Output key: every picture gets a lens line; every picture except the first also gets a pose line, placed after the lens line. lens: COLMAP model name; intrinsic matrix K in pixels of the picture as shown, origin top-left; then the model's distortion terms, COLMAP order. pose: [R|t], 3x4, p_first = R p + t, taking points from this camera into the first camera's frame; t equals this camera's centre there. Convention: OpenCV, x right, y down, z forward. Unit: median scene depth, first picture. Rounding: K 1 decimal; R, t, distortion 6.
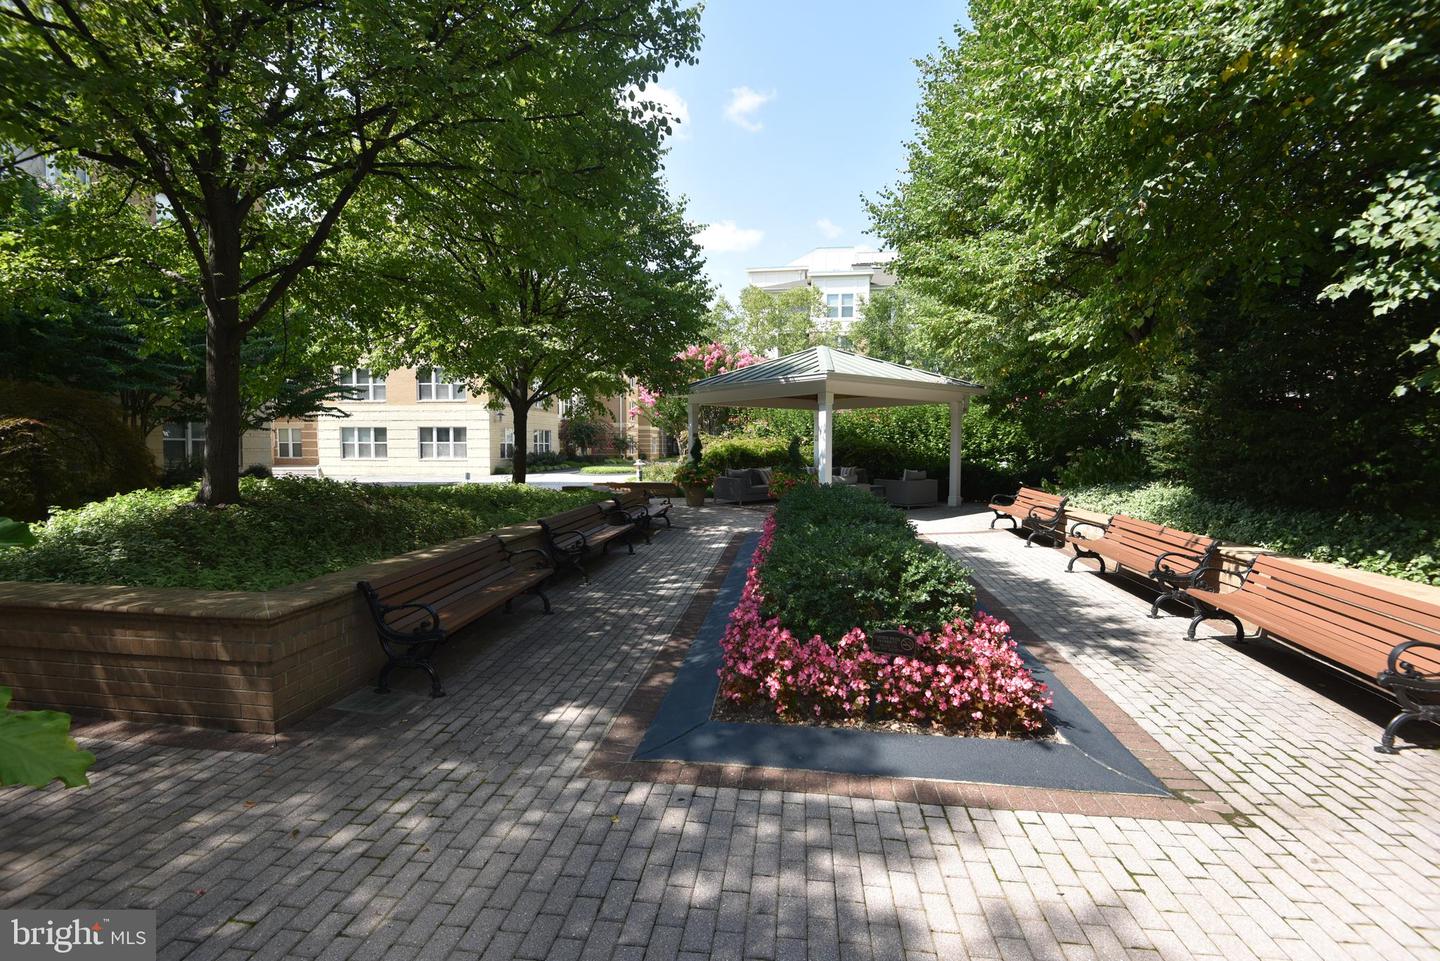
lens RADIAL K [[664.1, 0, 718.9], [0, 664.1, 480.0], [0, 0, 1]] dist [-0.021216, -0.001250]
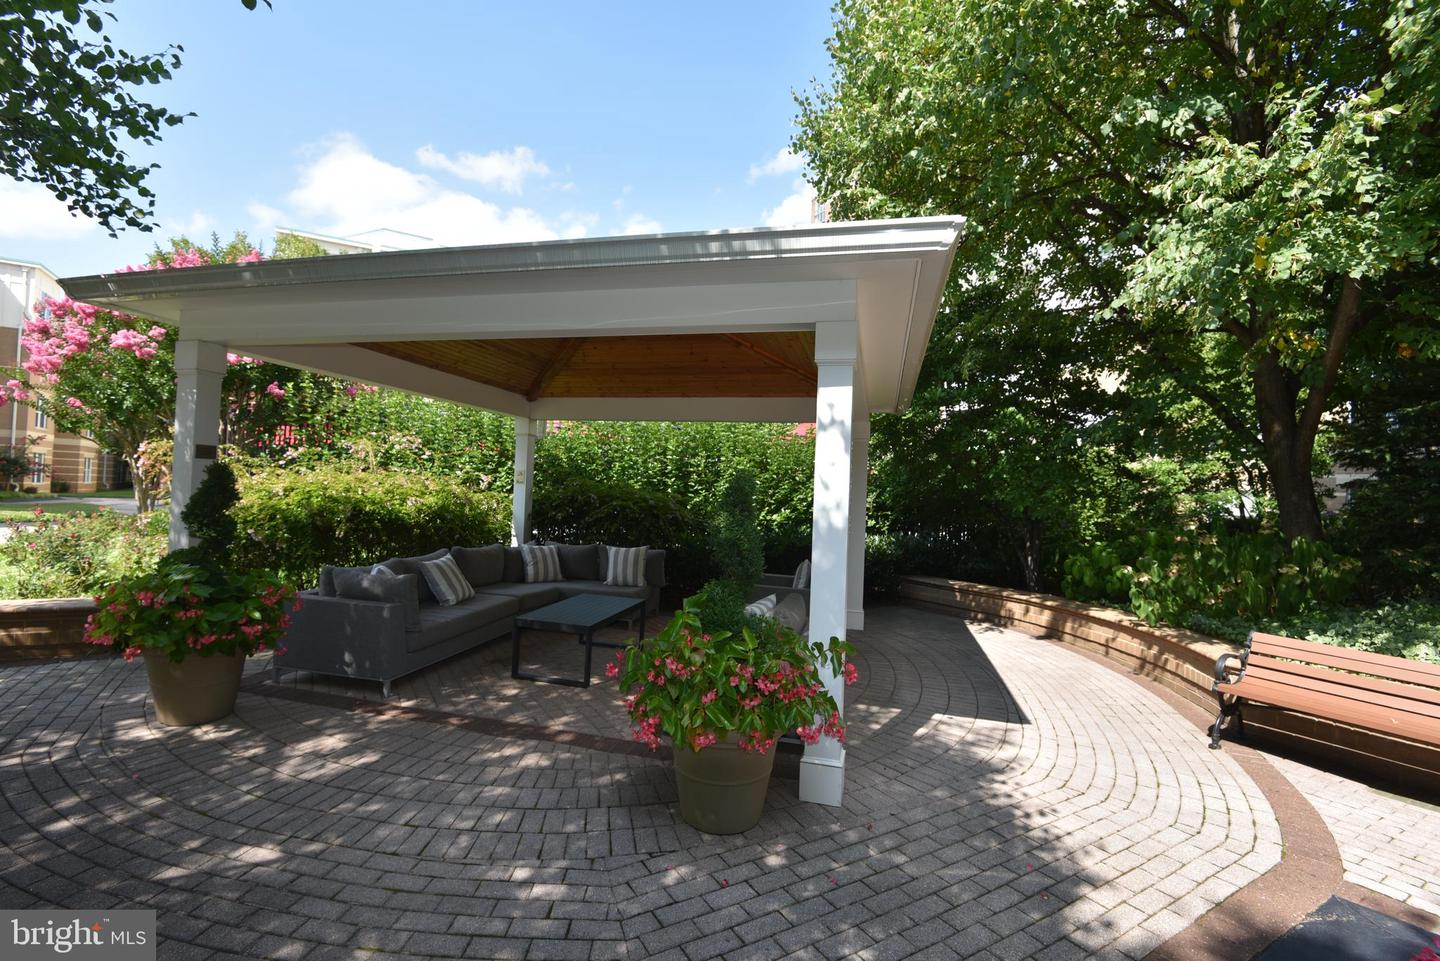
lens RADIAL K [[664.1, 0, 718.5], [0, 664.1, 483.1], [0, 0, 1]] dist [-0.021216, -0.001250]
pose [[0.784213, 0.042233, 0.619053, -0.009631], [-0.007414, 0.998248, -0.058710, -0.010236], [-0.620447, 0.041451, 0.783152, 0.166896]]
